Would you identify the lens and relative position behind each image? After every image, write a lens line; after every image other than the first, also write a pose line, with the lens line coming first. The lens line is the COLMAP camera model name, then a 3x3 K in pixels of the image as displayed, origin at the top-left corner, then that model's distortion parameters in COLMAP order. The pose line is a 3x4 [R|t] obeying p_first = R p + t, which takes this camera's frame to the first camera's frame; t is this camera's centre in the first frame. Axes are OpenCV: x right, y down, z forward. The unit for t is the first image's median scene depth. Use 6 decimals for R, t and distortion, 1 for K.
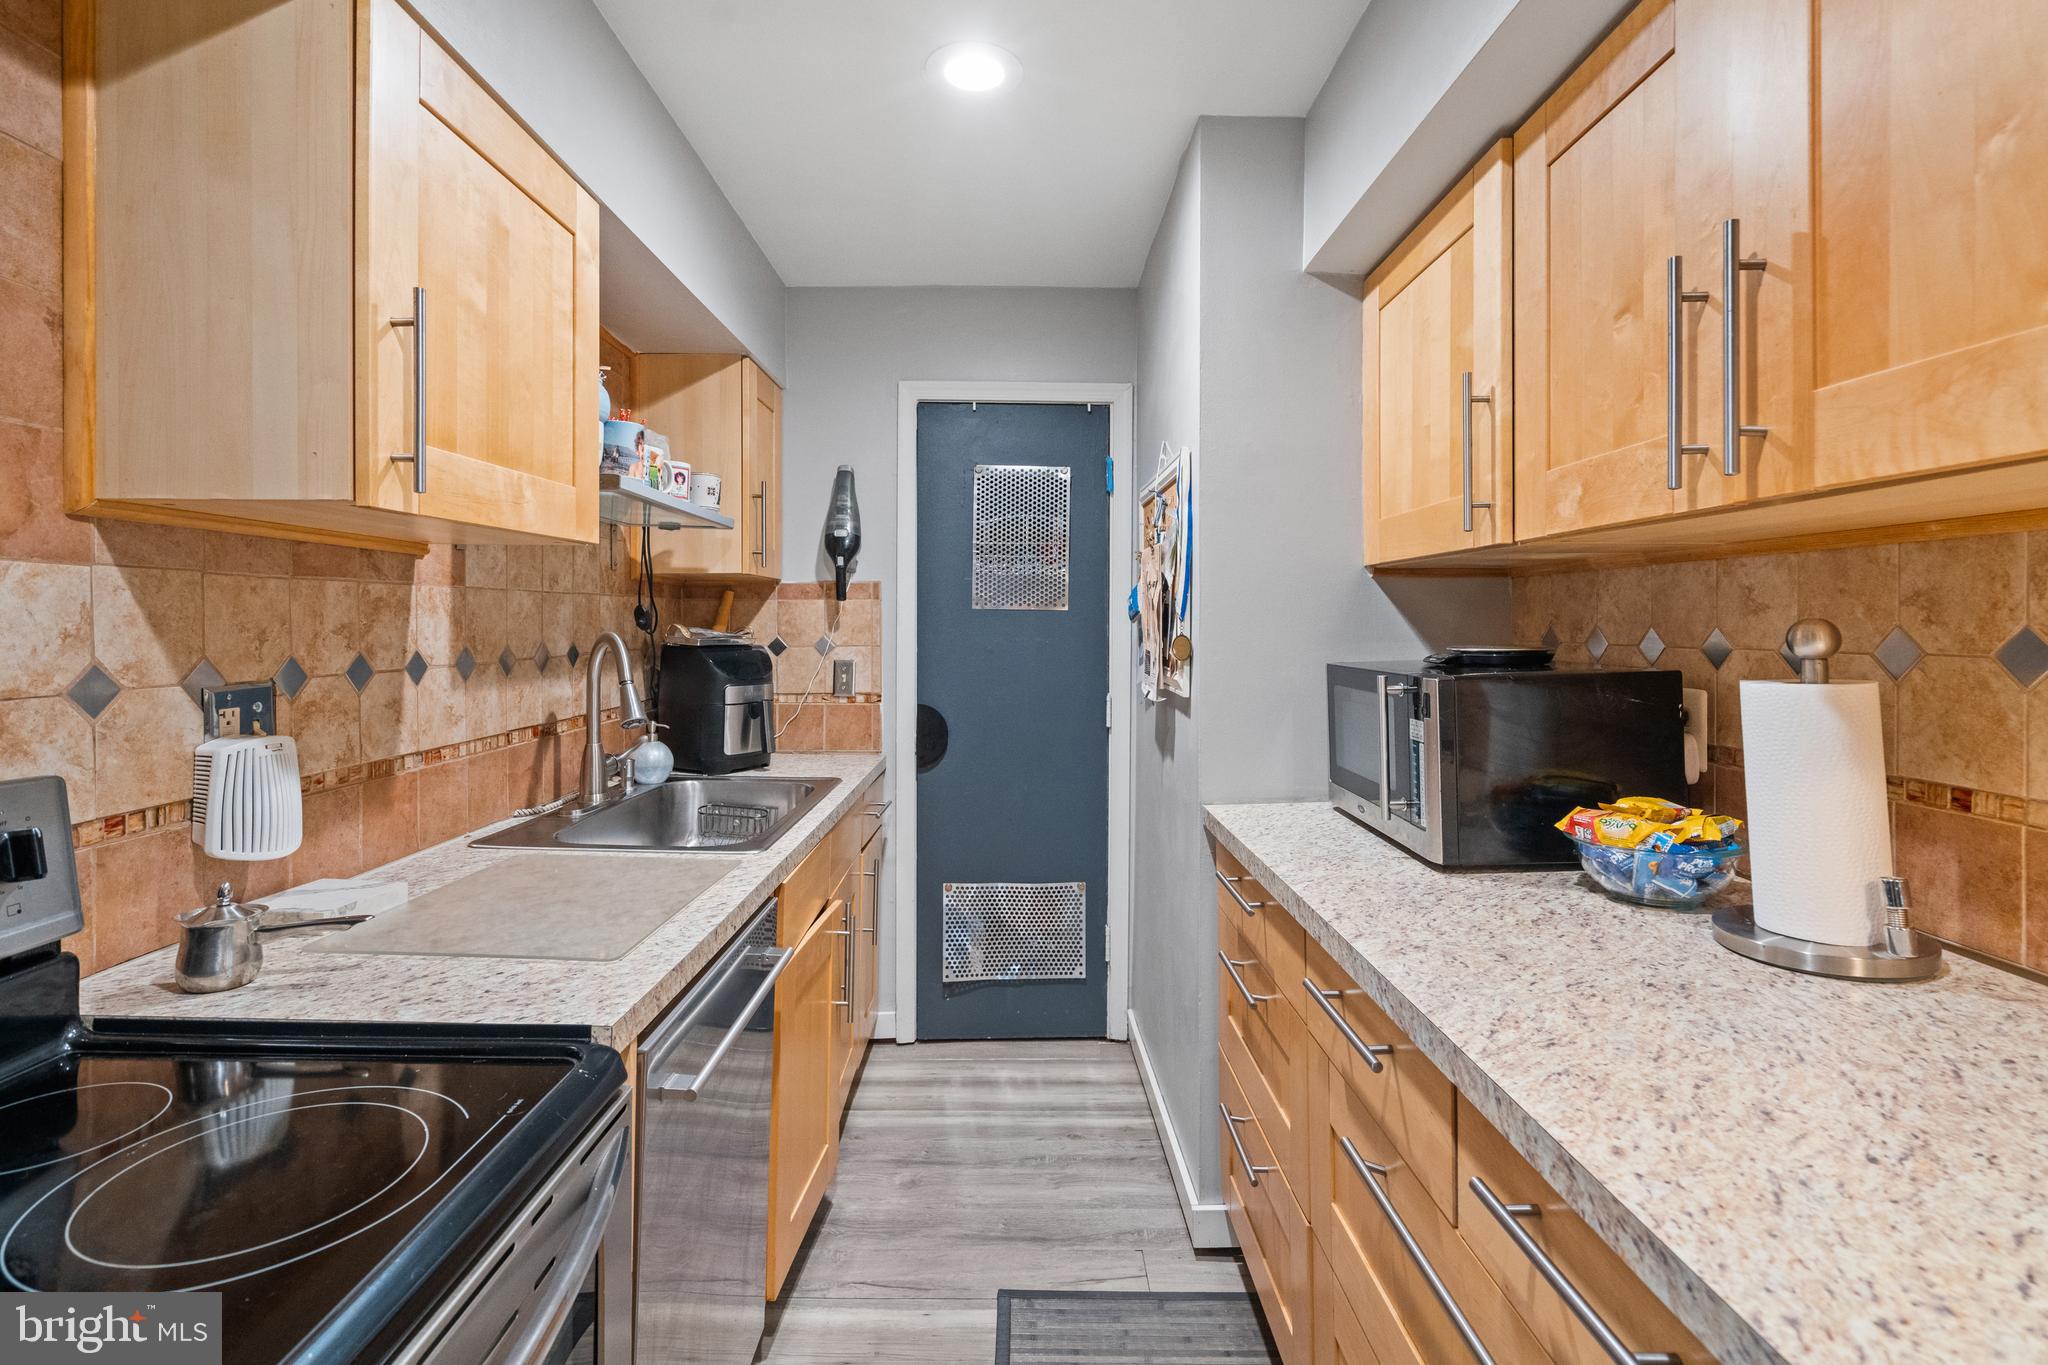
lens RADIAL K [[934.7, 0, 1006.4], [0, 934.7, 629.9], [0, 0, 1]] dist [-0.000417, 0.000592]
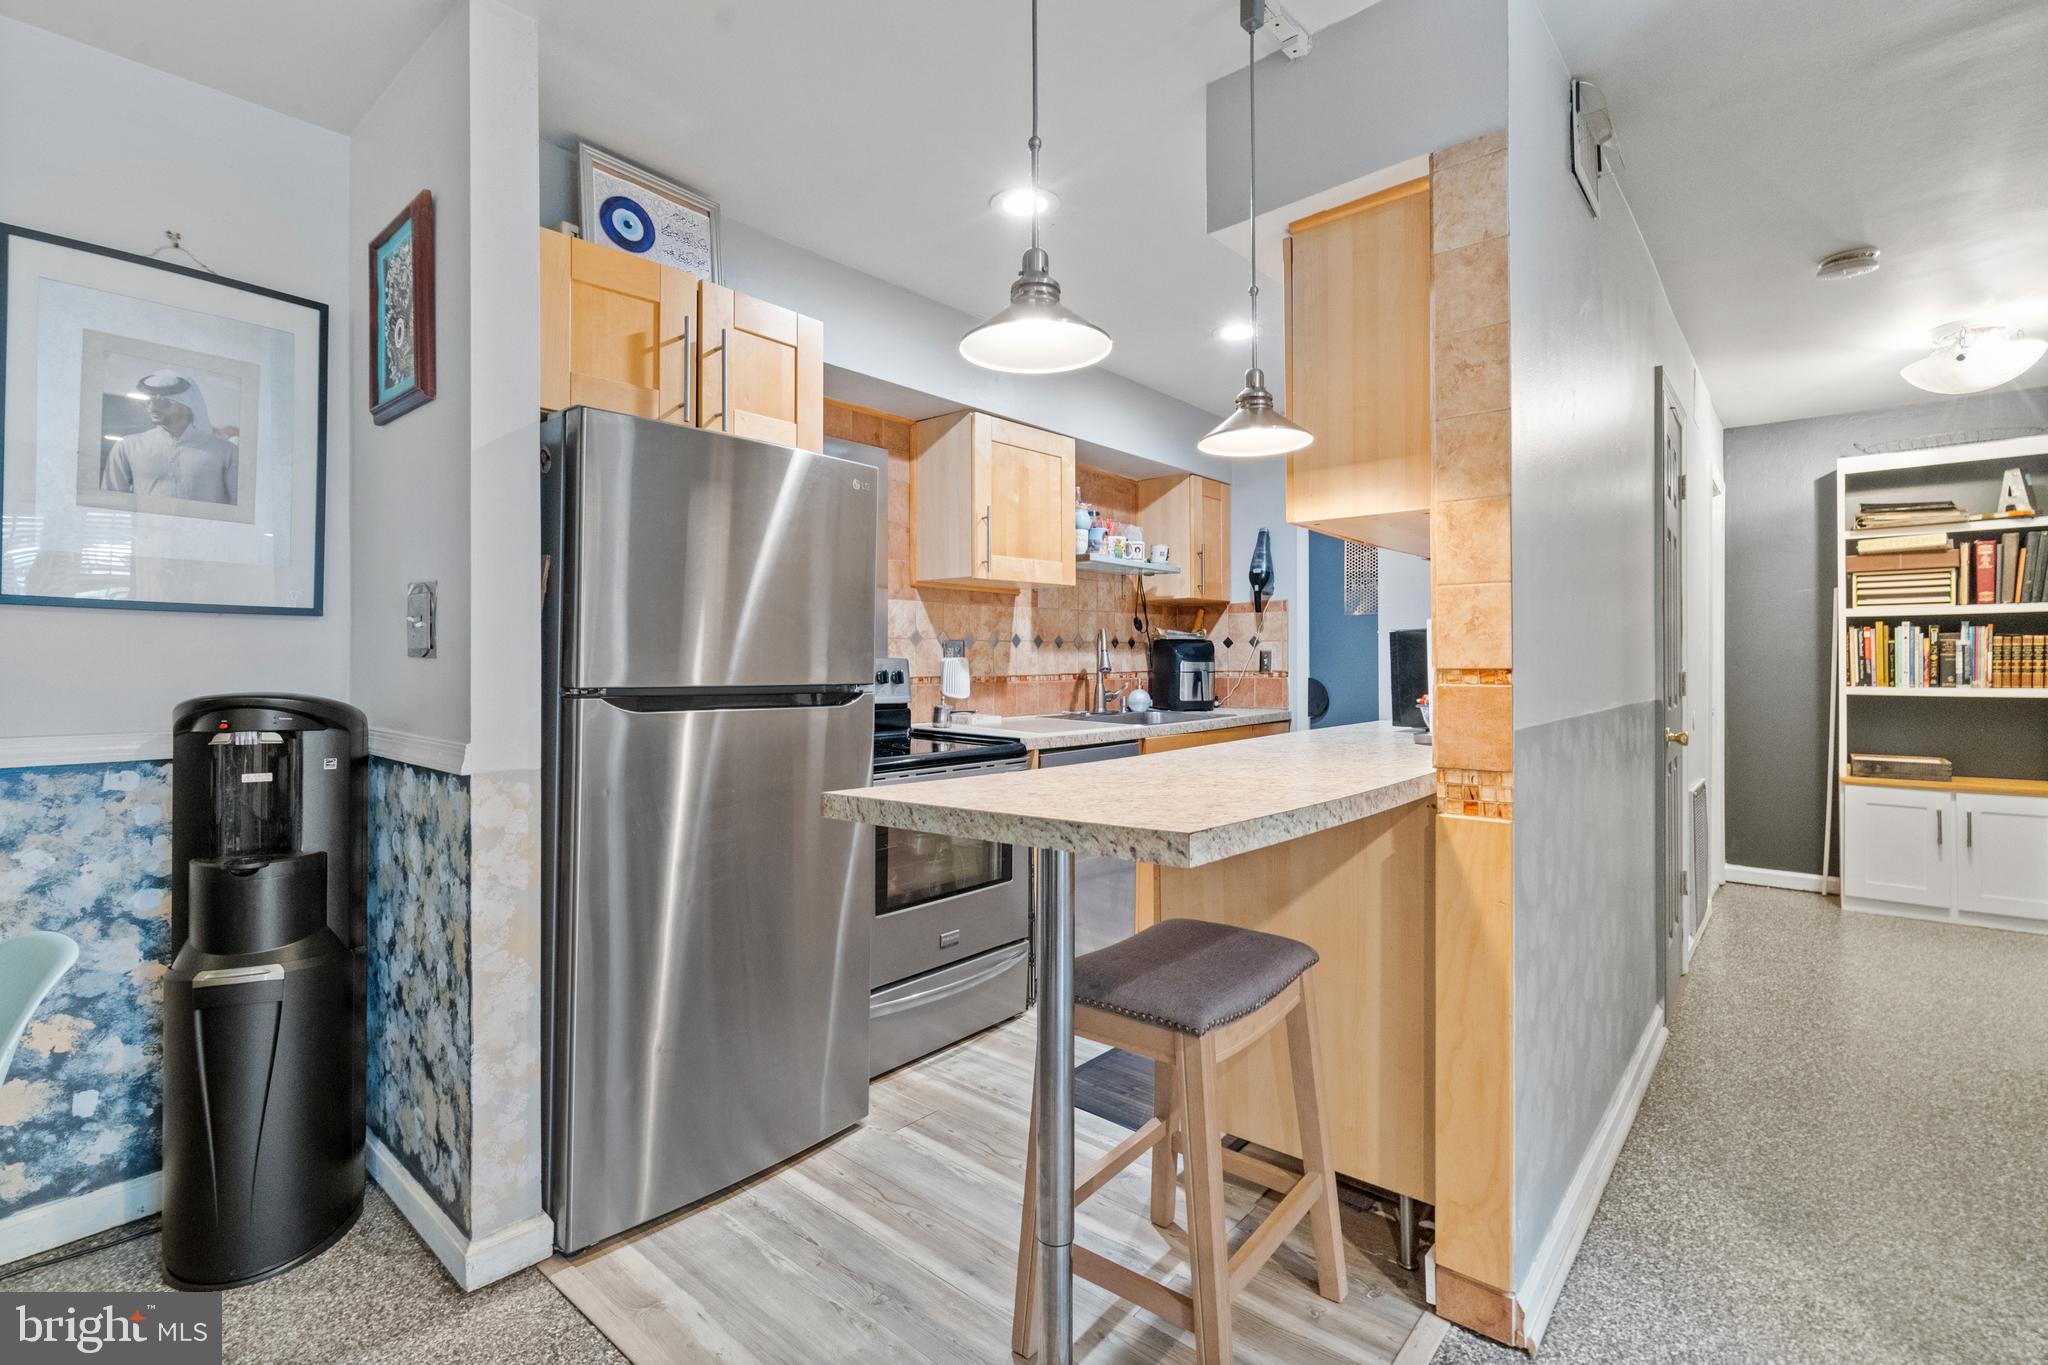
lens RADIAL K [[934.7, 0, 1026.2], [0, 934.7, 668.8], [0, 0, 1]] dist [-0.000417, 0.000592]
pose [[0.759585, 0.001232, -0.650407, 0.906400], [-0.000548, 0.999999, 0.001254, 0.102707], [0.650408, -0.000596, 0.759585, -0.776938]]
